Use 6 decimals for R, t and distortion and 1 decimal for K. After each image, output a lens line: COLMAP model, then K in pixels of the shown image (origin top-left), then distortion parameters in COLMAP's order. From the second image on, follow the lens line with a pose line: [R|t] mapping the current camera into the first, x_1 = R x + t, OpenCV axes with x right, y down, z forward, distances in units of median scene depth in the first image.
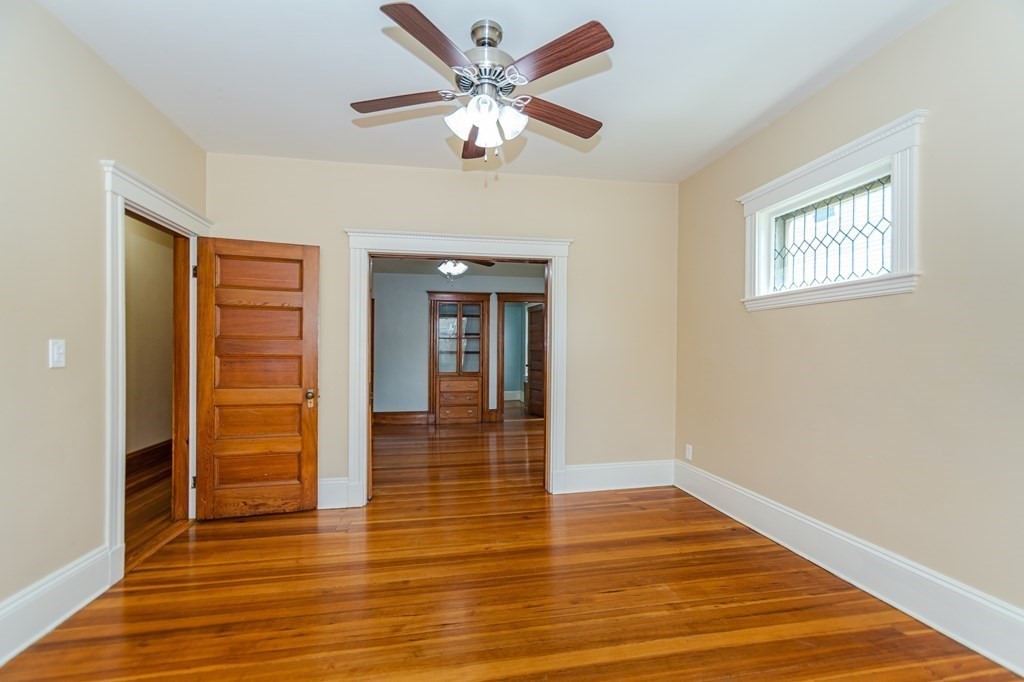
lens RADIAL K [[466.7, 0, 516.6], [0, 466.7, 349.6], [0, 0, 1]] dist [0.009162, 0.001427]
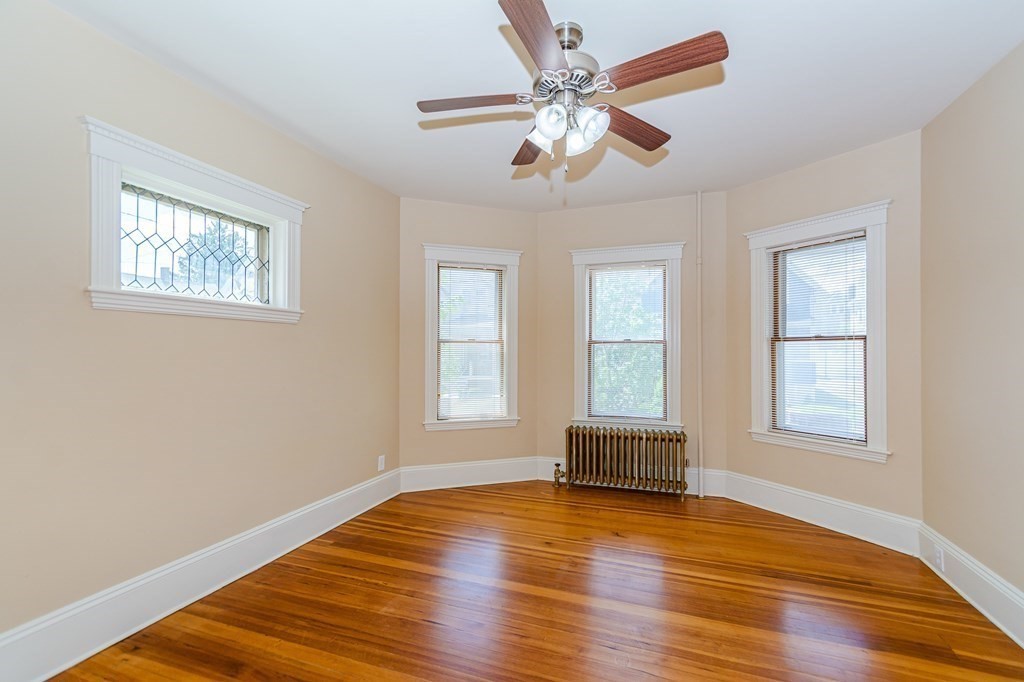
lens RADIAL K [[466.7, 0, 513.1], [0, 466.7, 339.3], [0, 0, 1]] dist [0.009162, 0.001427]
pose [[-0.862945, 0.008006, 0.505234, -0.417898], [-0.003036, 0.999774, -0.021029, -0.039586], [-0.505288, -0.019681, -0.862726, 1.732716]]
